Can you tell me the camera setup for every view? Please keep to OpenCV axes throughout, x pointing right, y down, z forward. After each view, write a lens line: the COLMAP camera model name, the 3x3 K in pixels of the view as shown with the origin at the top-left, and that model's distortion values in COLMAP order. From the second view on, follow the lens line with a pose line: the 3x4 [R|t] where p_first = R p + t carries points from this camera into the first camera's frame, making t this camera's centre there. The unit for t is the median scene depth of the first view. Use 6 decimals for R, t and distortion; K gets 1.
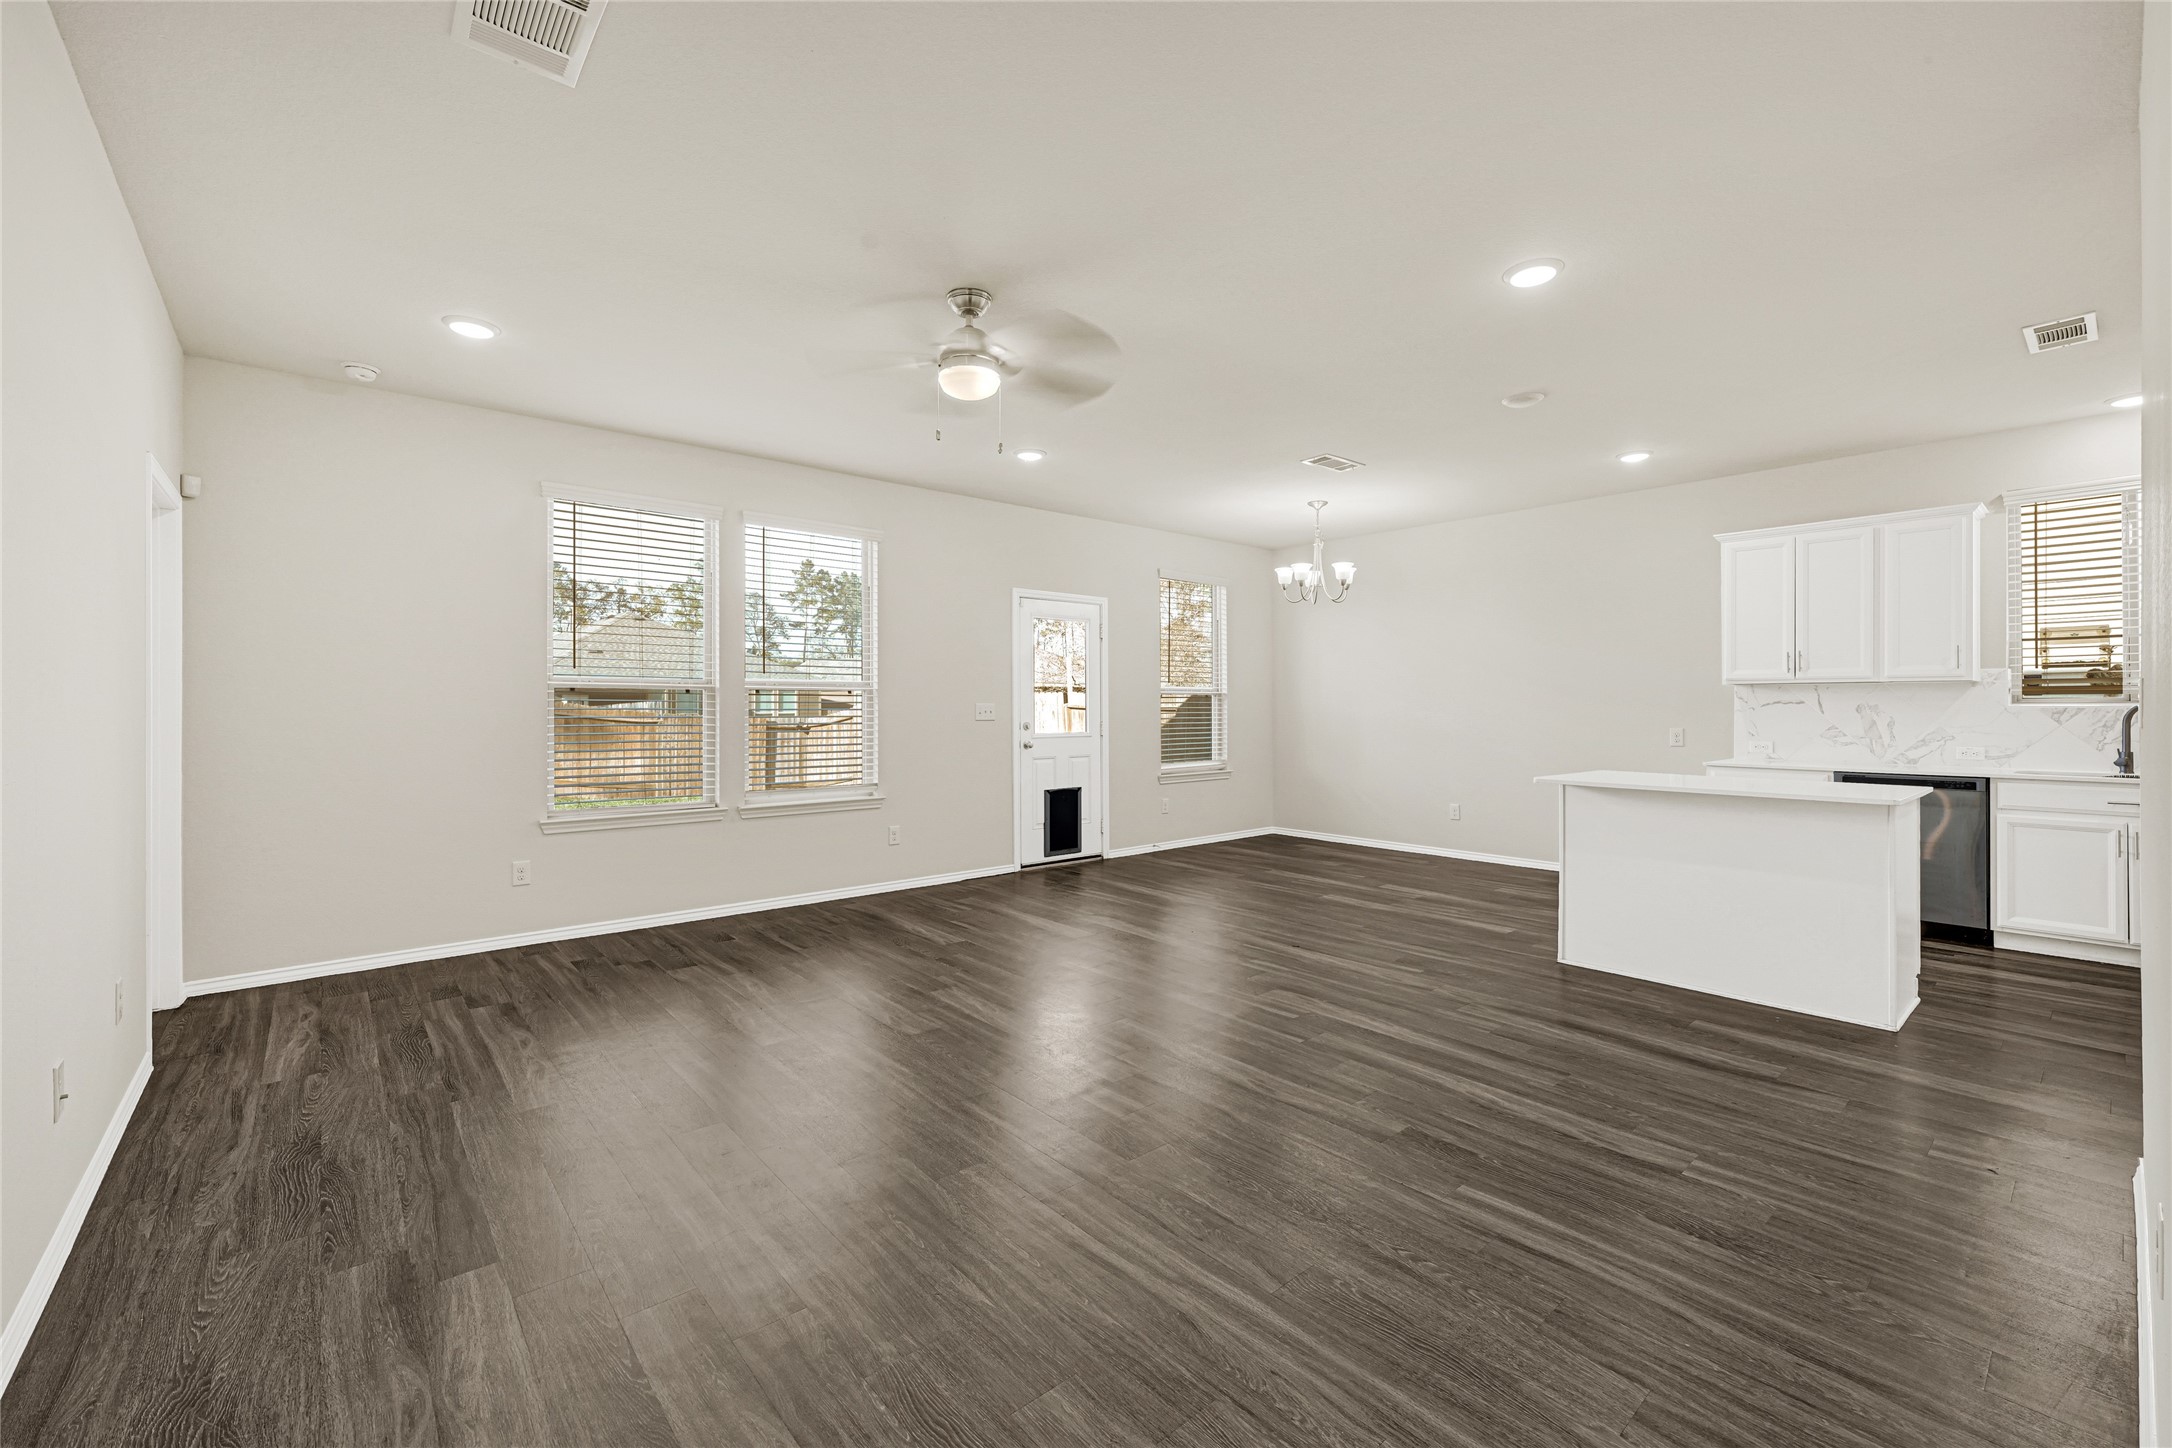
lens RADIAL K [[886.7, 0, 1090.0], [0, 886.7, 708.7], [0, 0, 1]] dist [-0.000538, -0.000080]
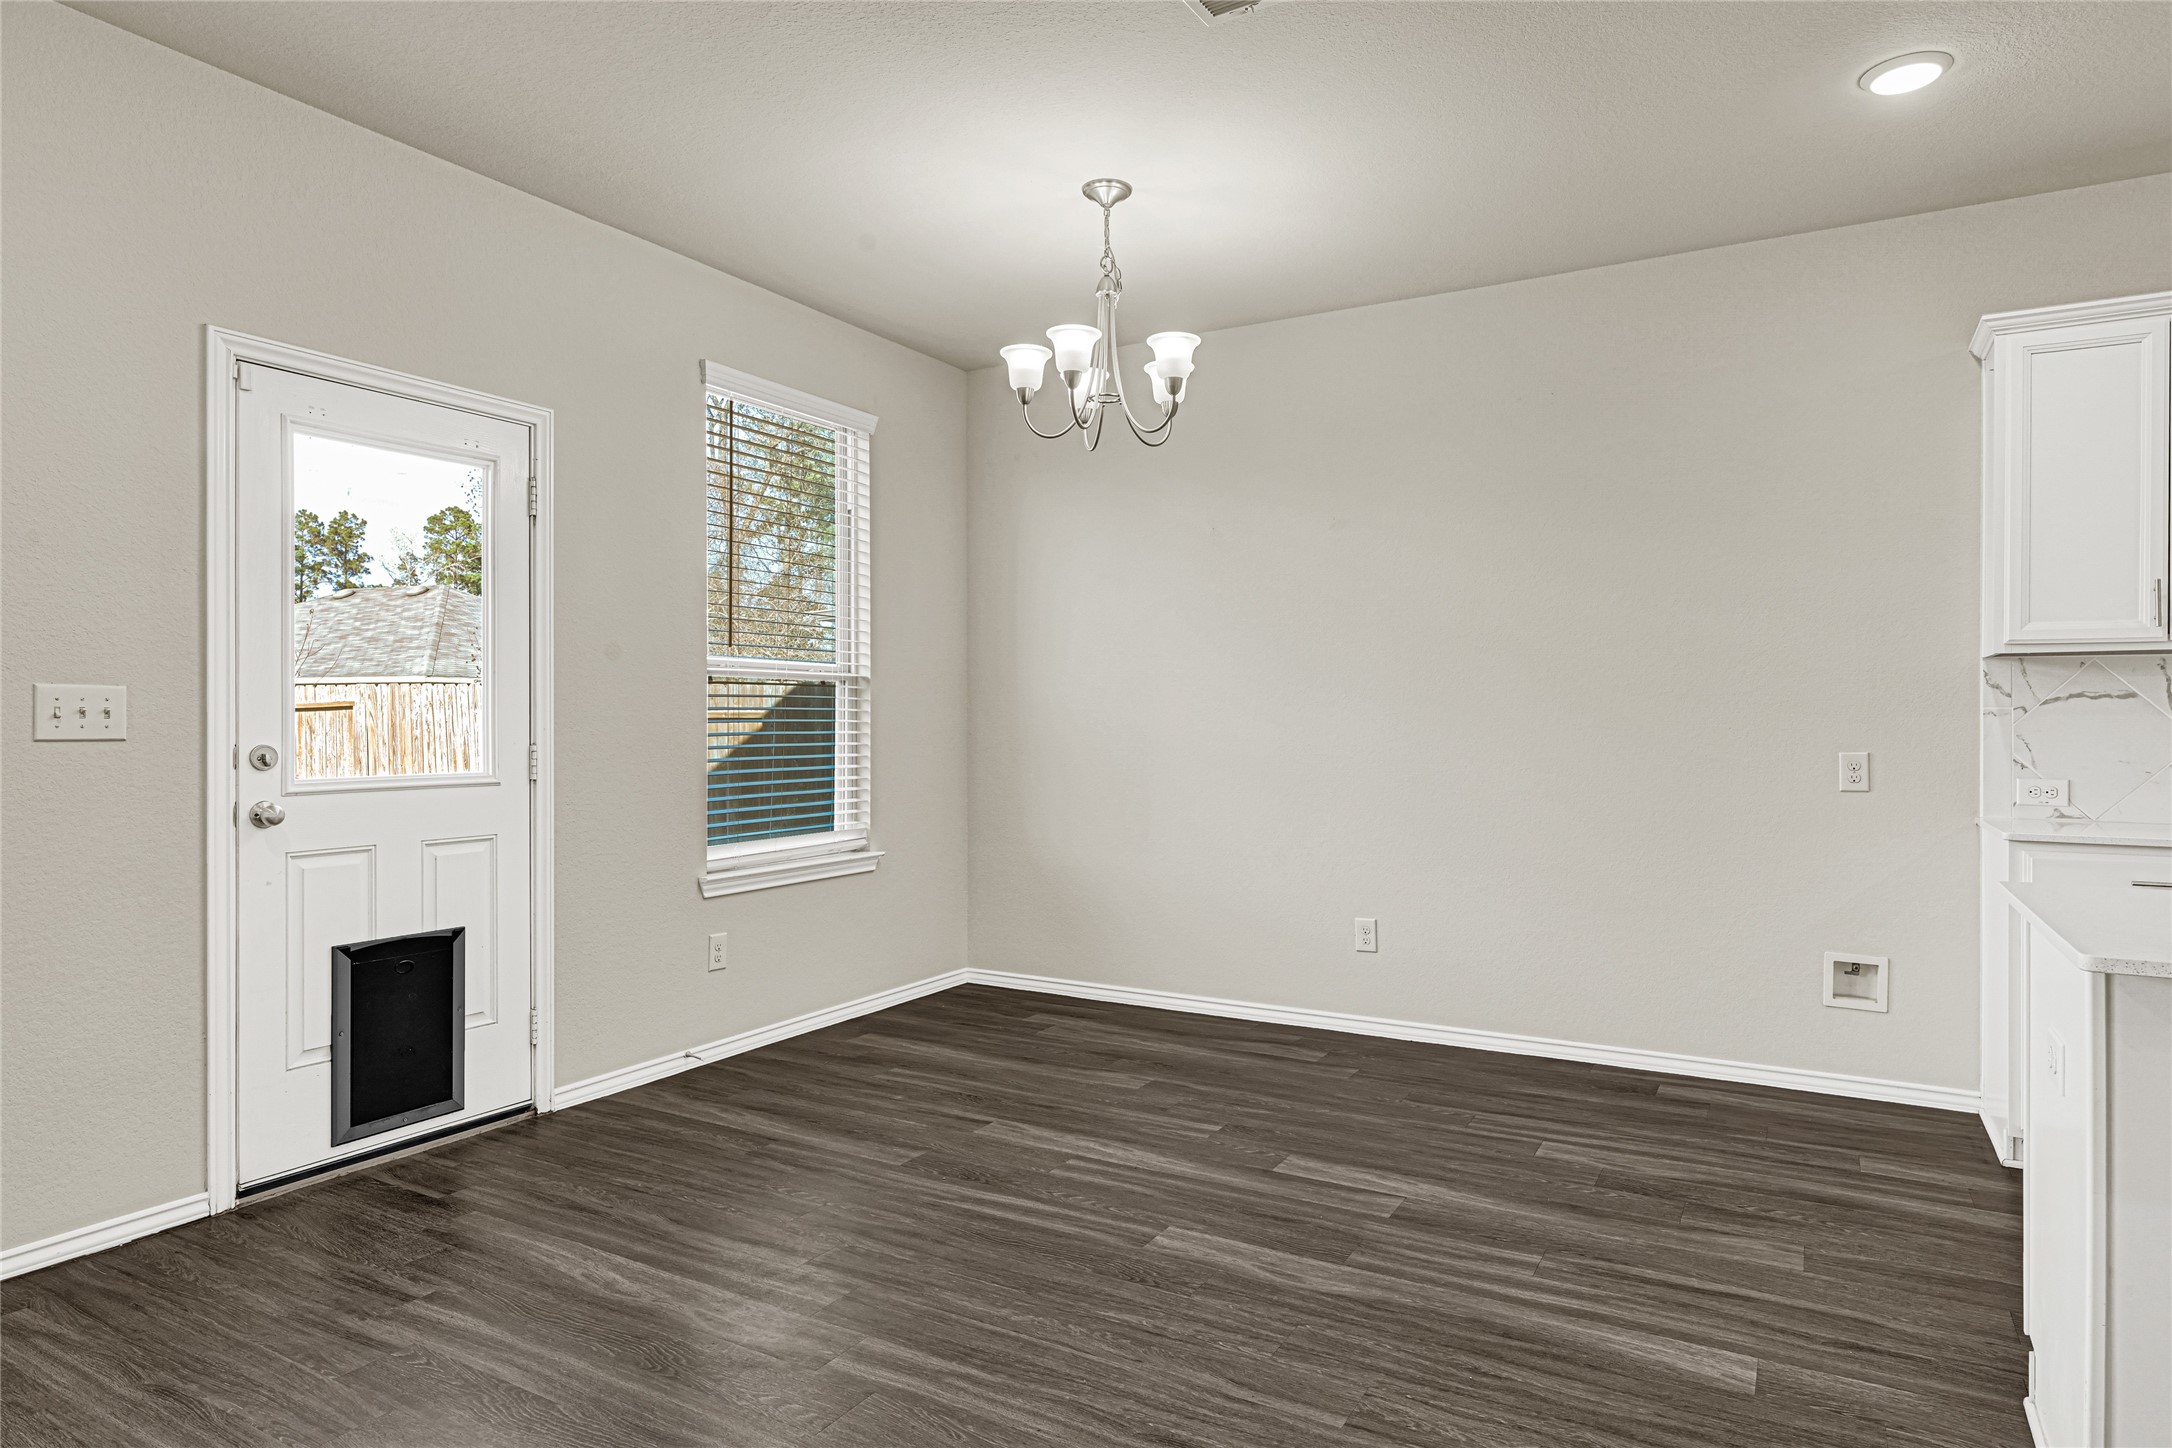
lens RADIAL K [[1258.7, 0, 1088.1], [0, 1258.7, 714.5], [0, 0, 1]] dist [-0.002359, -0.000816]
pose [[0.944220, 0.003532, 0.329297, 0.103184], [-0.001376, 0.999976, -0.006780, 0.010799], [-0.329313, 0.005949, 0.944202, 0.757159]]
